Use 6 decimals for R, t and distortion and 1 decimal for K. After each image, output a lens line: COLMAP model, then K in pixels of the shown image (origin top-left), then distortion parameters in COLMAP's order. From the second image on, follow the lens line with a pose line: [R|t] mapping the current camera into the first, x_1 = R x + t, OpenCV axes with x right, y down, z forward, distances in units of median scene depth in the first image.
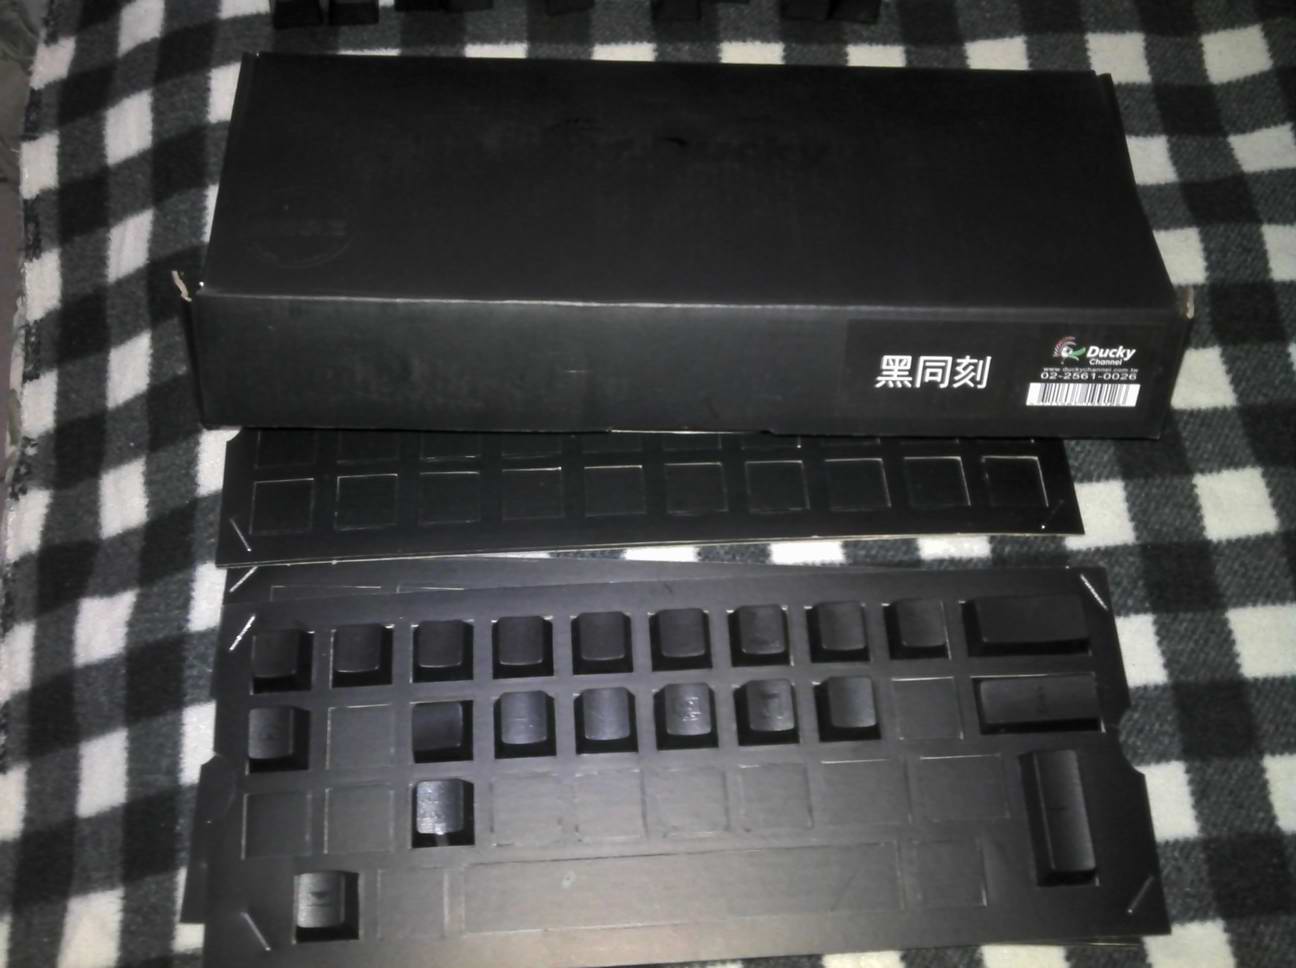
lens RADIAL K [[1118.9, 0, 646.9], [0, 1118.9, 487.1], [0, 0, 1]] dist [-0.033849, 0.053081]
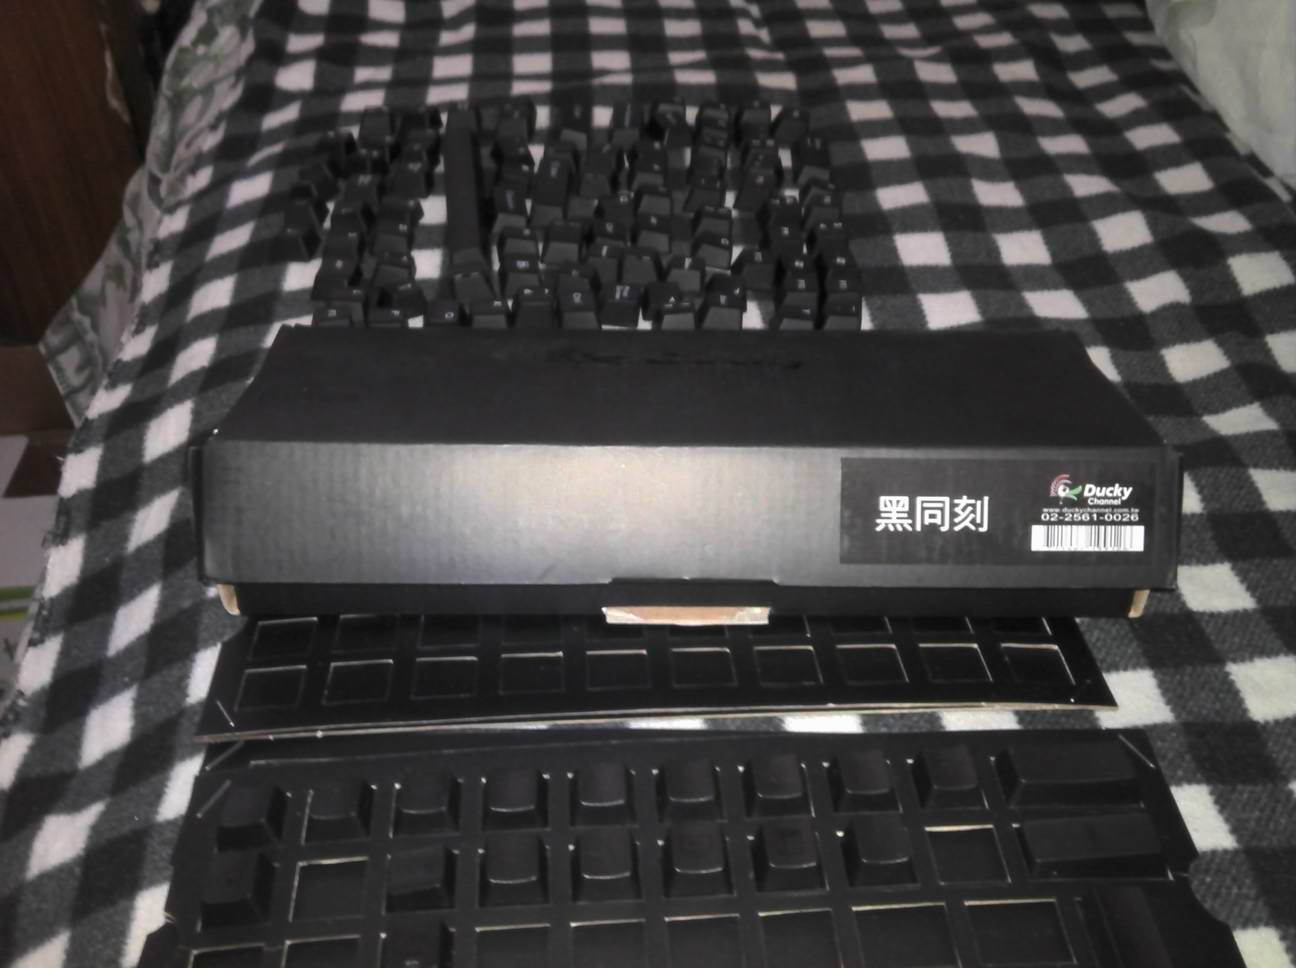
lens RADIAL K [[1118.9, 0, 646.9], [0, 1118.9, 487.1], [0, 0, 1]] dist [-0.033849, 0.053081]
pose [[0.999506, -0.028246, -0.013789, 0.014352], [0.021215, 0.929941, -0.367097, 0.211691], [0.023192, 0.366623, 0.930080, 0.050928]]
